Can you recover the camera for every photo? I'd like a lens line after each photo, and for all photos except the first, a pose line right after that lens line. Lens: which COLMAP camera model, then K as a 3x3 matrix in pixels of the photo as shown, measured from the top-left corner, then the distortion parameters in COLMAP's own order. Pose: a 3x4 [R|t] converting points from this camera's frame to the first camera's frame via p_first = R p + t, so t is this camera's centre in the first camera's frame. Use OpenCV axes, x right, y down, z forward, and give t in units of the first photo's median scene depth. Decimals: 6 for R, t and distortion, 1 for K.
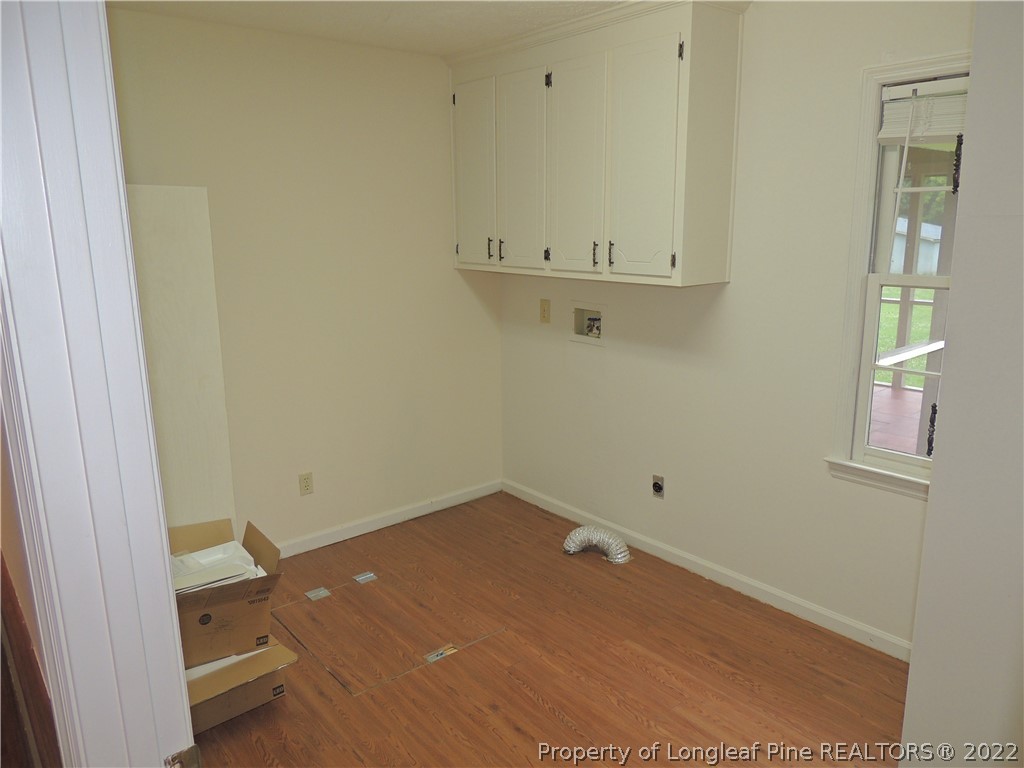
lens RADIAL K [[726.0, 0, 515.0], [0, 726.0, 380.2], [0, 0, 1]] dist [-0.012639, 0.000800]
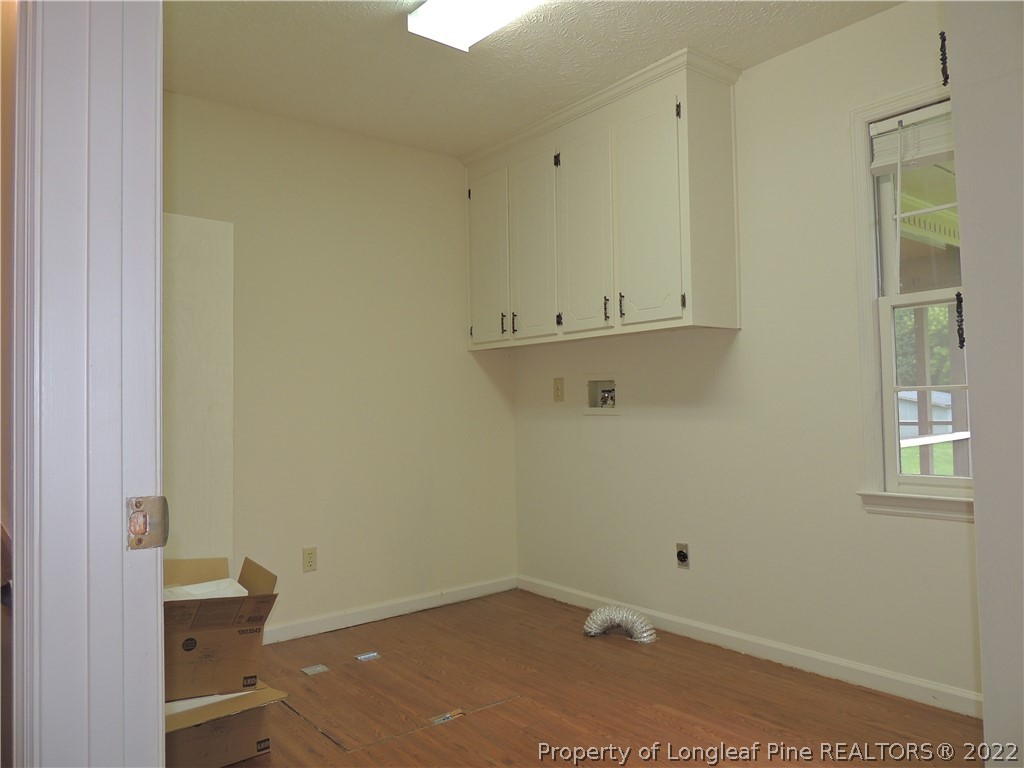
lens RADIAL K [[726.0, 0, 515.0], [0, 726.0, 380.2], [0, 0, 1]] dist [-0.012639, 0.000800]
pose [[0.999752, -0.010580, -0.019584, 0.001399], [0.005482, 0.969753, -0.244025, 0.179944], [0.021574, 0.243857, 0.969571, 0.036313]]
